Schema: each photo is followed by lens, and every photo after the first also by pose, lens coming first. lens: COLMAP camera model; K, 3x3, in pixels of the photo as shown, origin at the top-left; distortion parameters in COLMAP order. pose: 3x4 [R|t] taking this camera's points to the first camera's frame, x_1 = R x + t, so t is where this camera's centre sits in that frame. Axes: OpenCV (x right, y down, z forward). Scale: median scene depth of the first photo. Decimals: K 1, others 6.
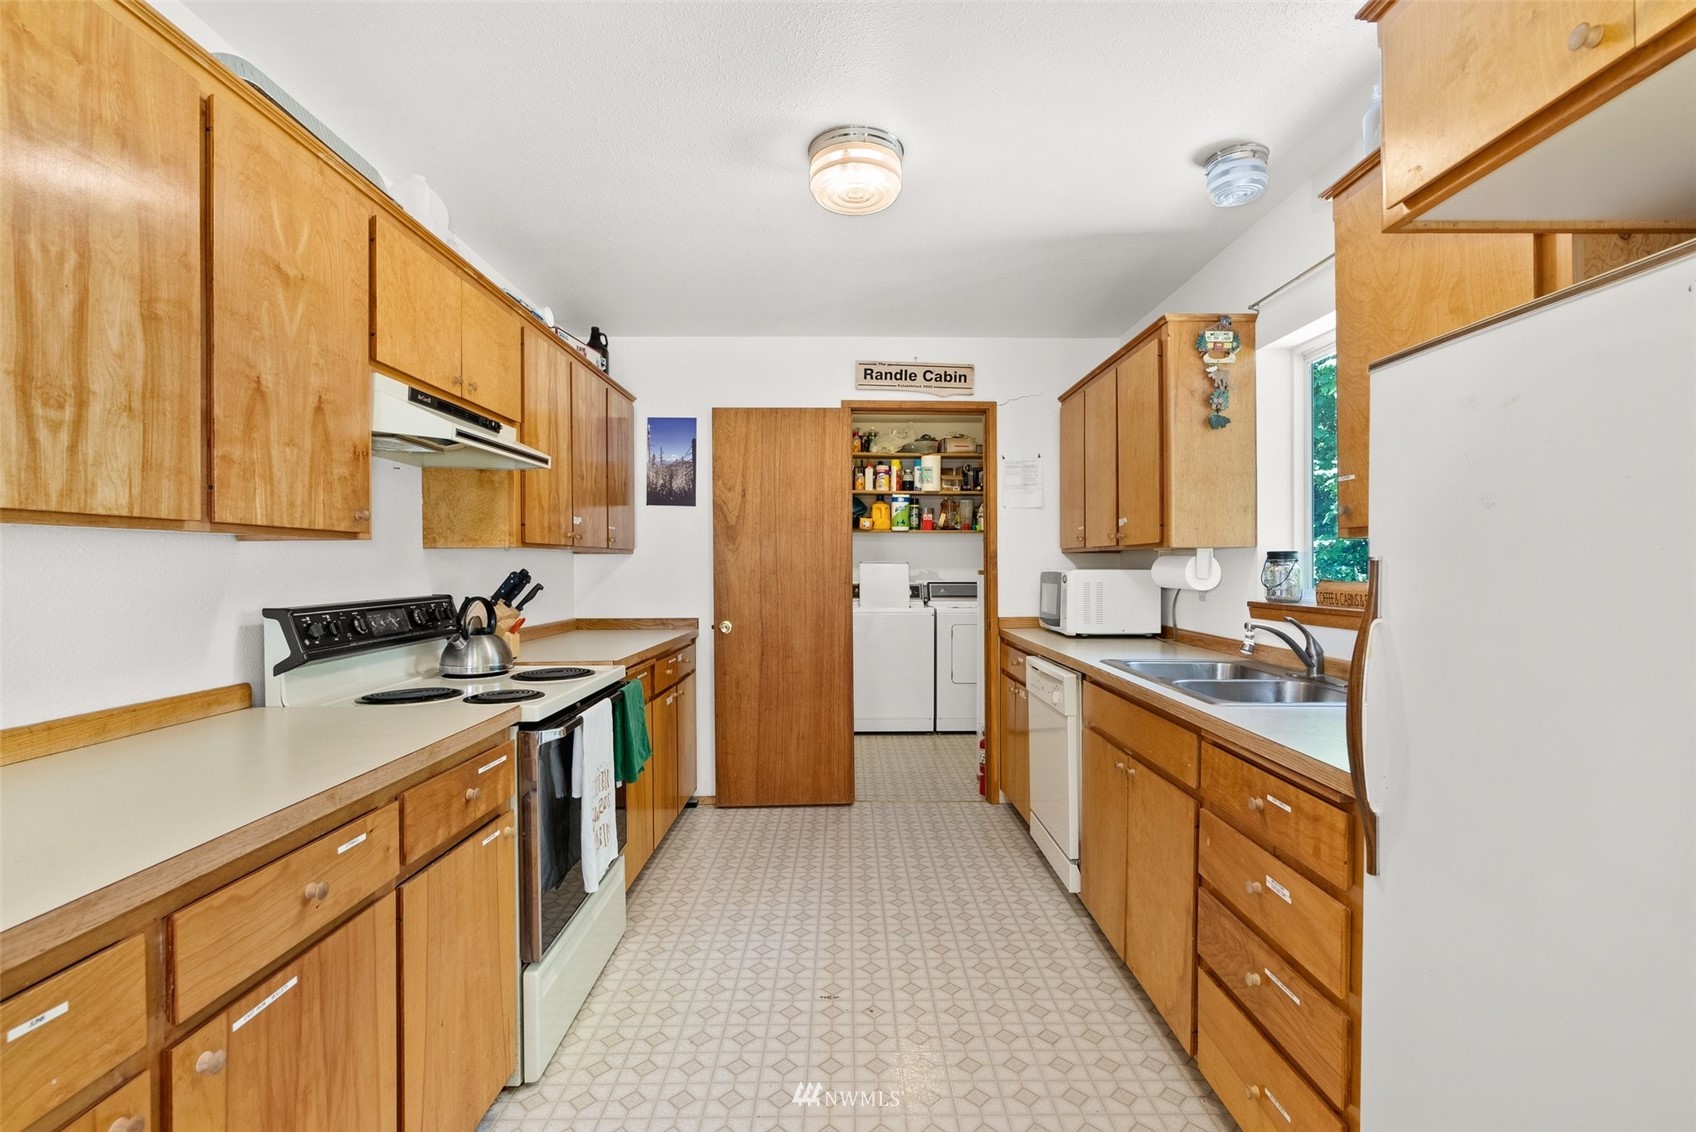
lens RADIAL K [[766.7, 0, 848.0], [0, 766.7, 566.0], [0, 0, 1]] dist [-0.003439, -0.000136]
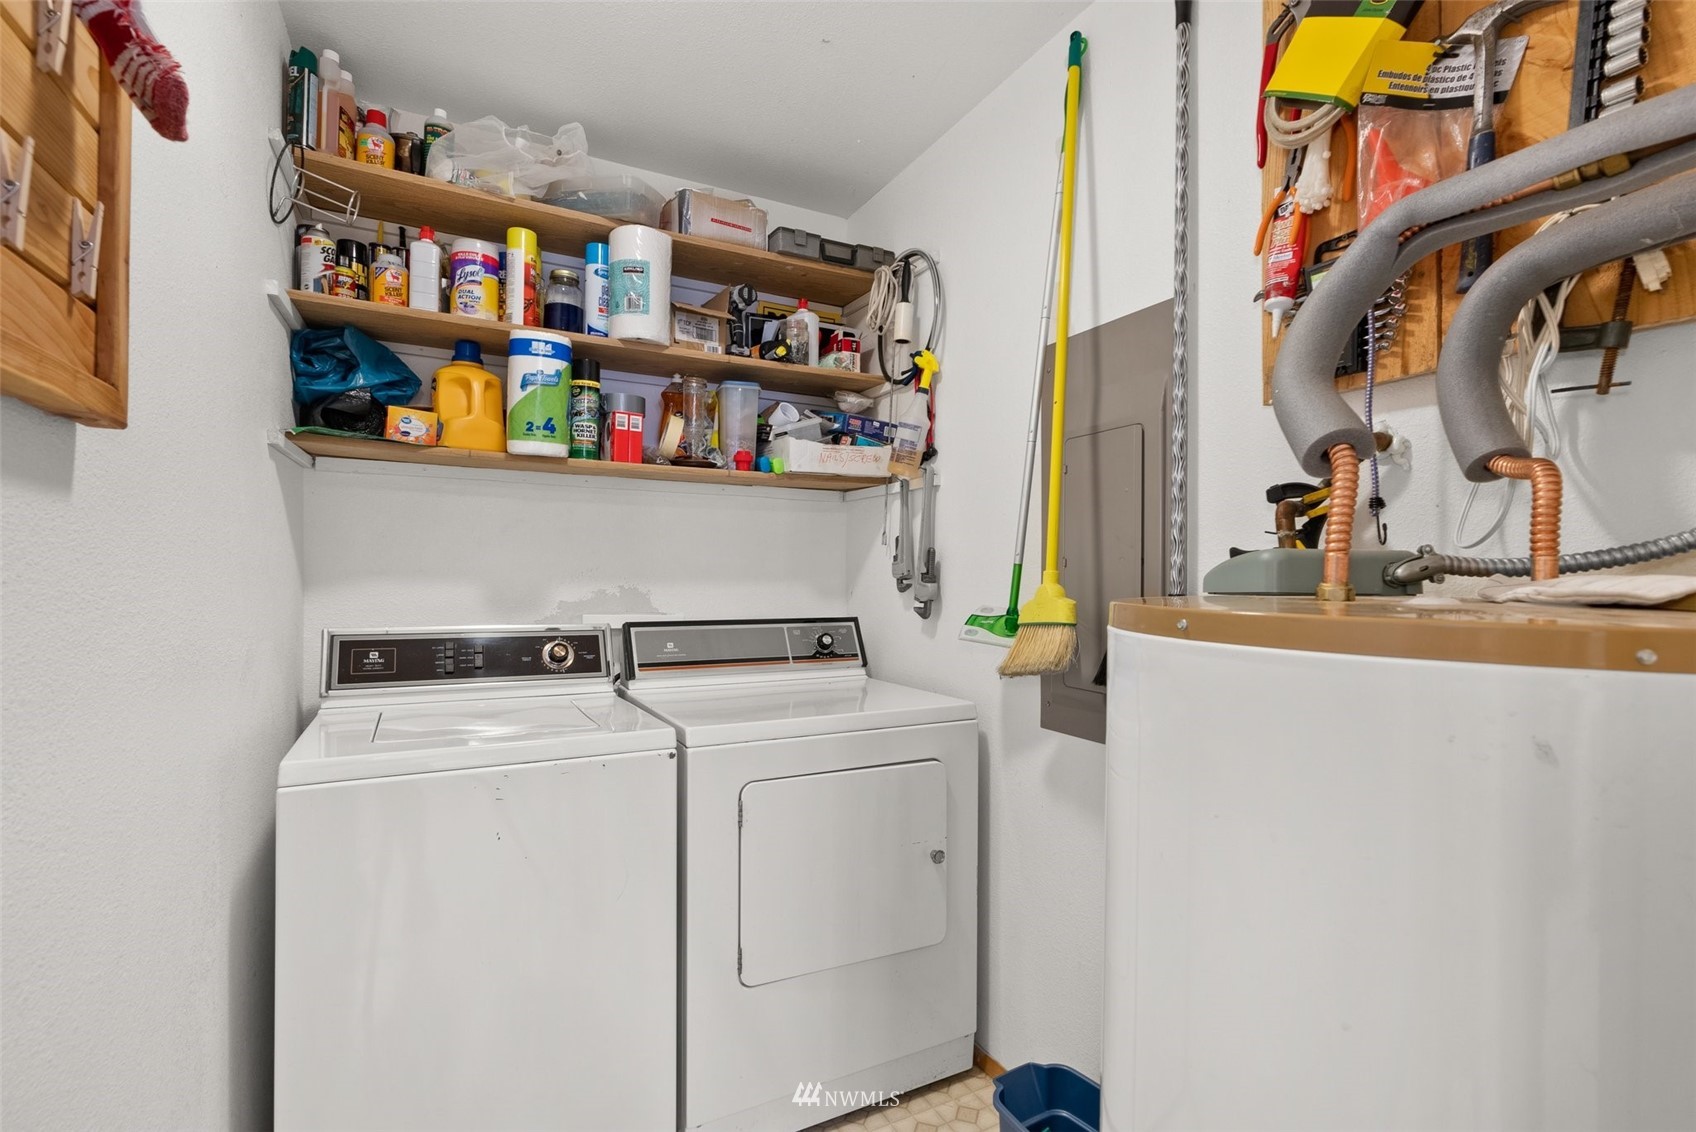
lens RADIAL K [[766.7, 0, 848.0], [0, 766.7, 566.0], [0, 0, 1]] dist [-0.003439, -0.000136]
pose [[0.889985, 0.006690, 0.455941, 0.061003], [-0.003522, 0.999963, -0.007796, -0.001487], [-0.455977, 0.005333, 0.889976, 1.041013]]
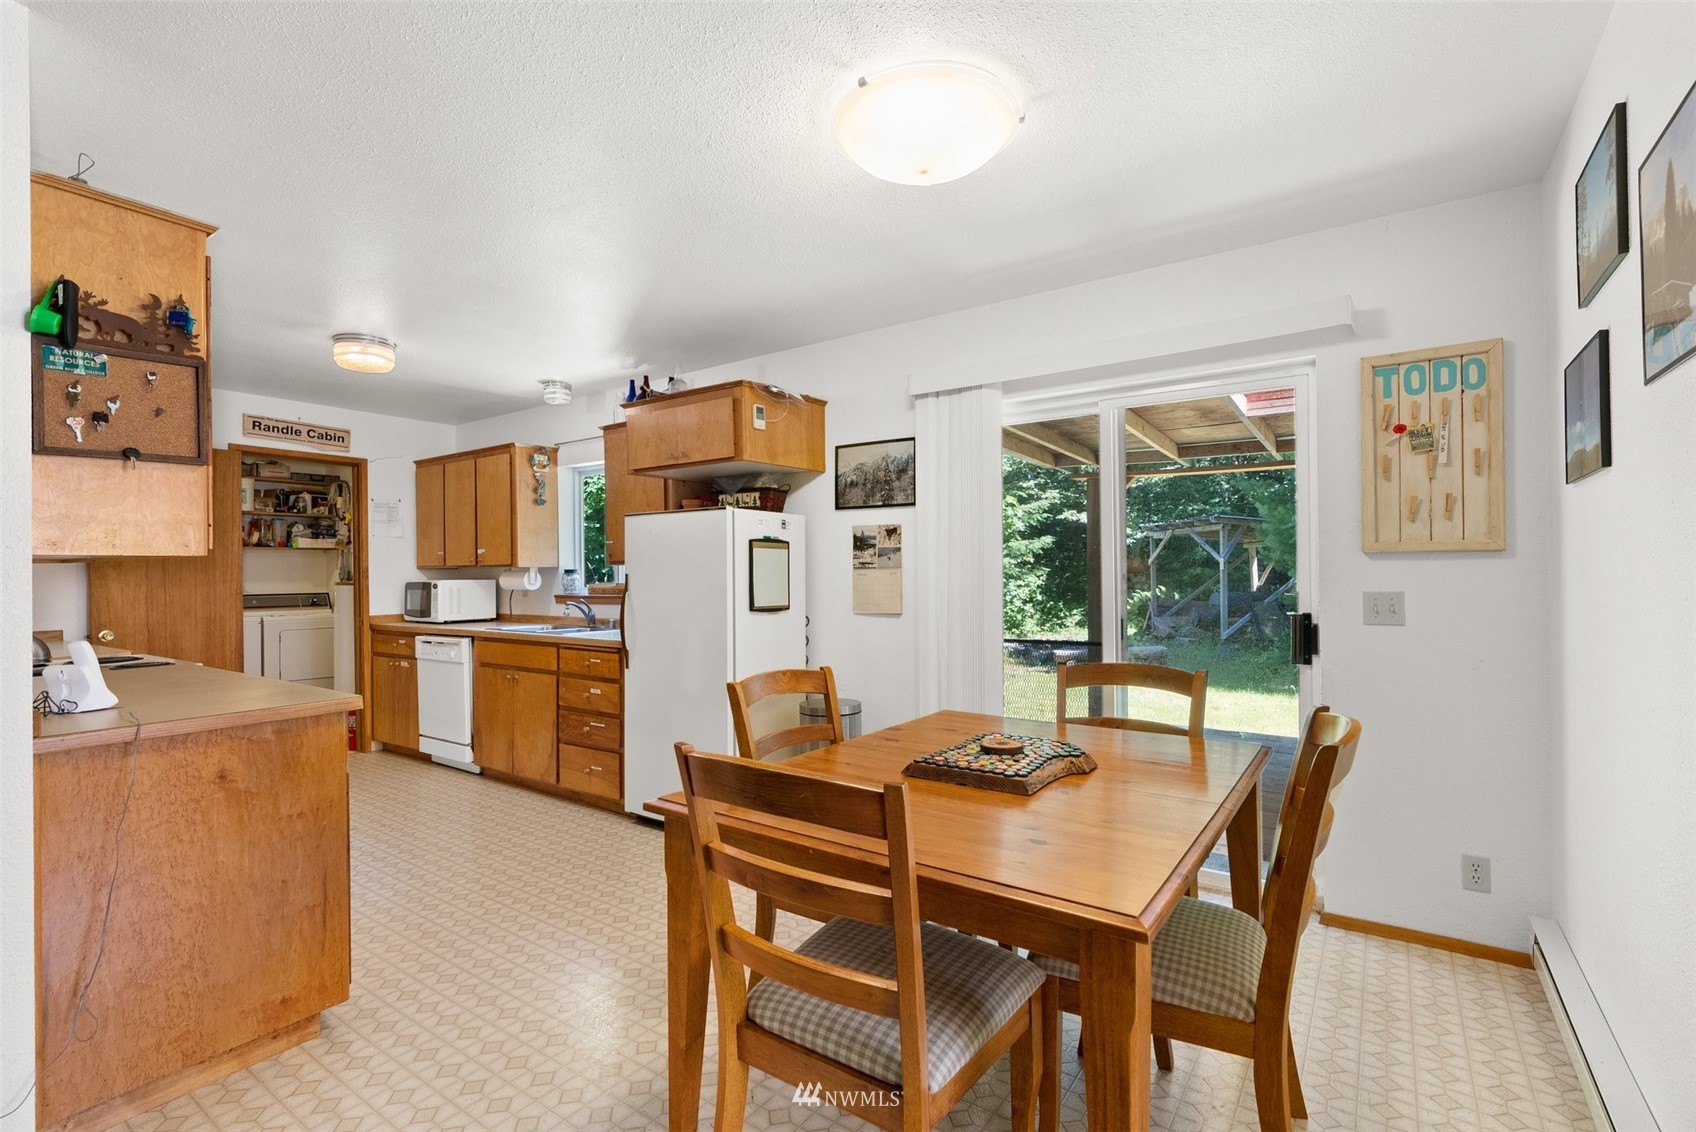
lens RADIAL K [[766.7, 0, 848.0], [0, 766.7, 566.0], [0, 0, 1]] dist [-0.003439, -0.000136]
pose [[0.579953, 0.001243, 0.814649, -0.428247], [0.010644, 0.999902, -0.009104, -0.000757], [-0.814580, 0.013951, 0.579883, -0.499935]]
